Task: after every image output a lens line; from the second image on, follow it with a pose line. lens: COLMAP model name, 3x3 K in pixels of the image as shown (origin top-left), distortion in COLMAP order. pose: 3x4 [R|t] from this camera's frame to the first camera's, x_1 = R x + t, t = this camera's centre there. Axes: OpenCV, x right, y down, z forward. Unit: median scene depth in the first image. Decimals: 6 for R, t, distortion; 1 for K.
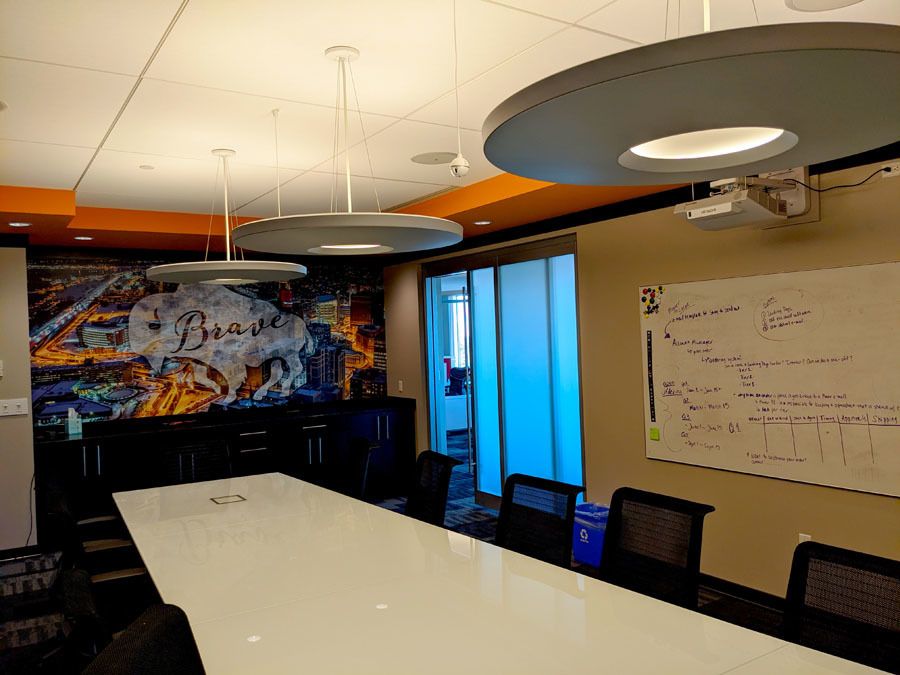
lens RADIAL K [[713.6, 0, 446.9], [0, 713.6, 337.9], [0, 0, 1]] dist [0.023503, -0.000413]
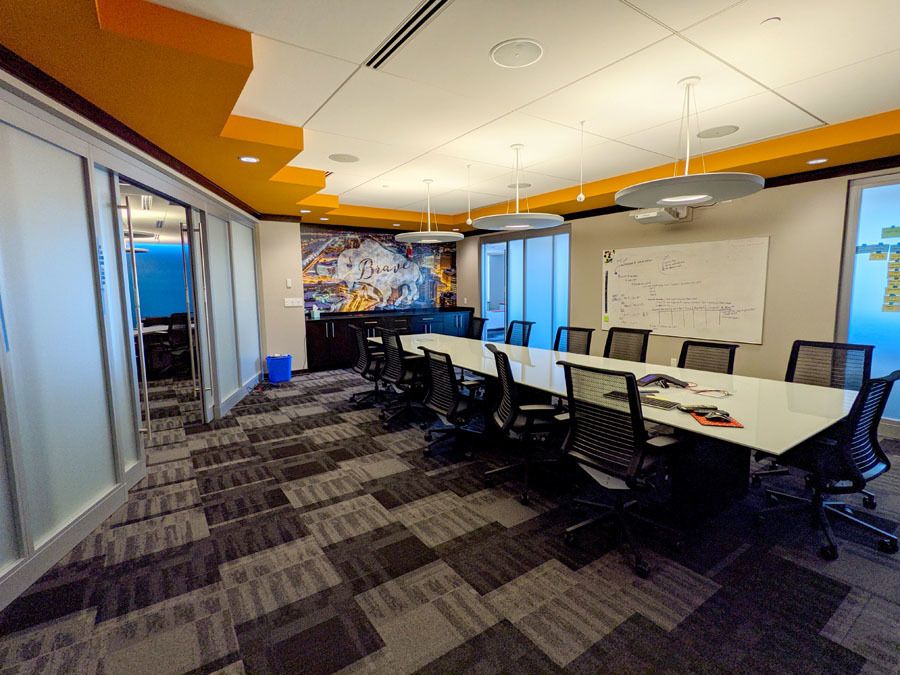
lens RADIAL K [[441.3, 0, 454.3], [0, 441.3, 335.5], [0, 0, 1]] dist [0.001436, -0.000130]
pose [[0.998731, 0.017396, 0.047259, -0.174024], [-0.022341, 0.994092, 0.106213, 0.038816], [-0.045132, -0.107134, 0.993220, -0.235318]]
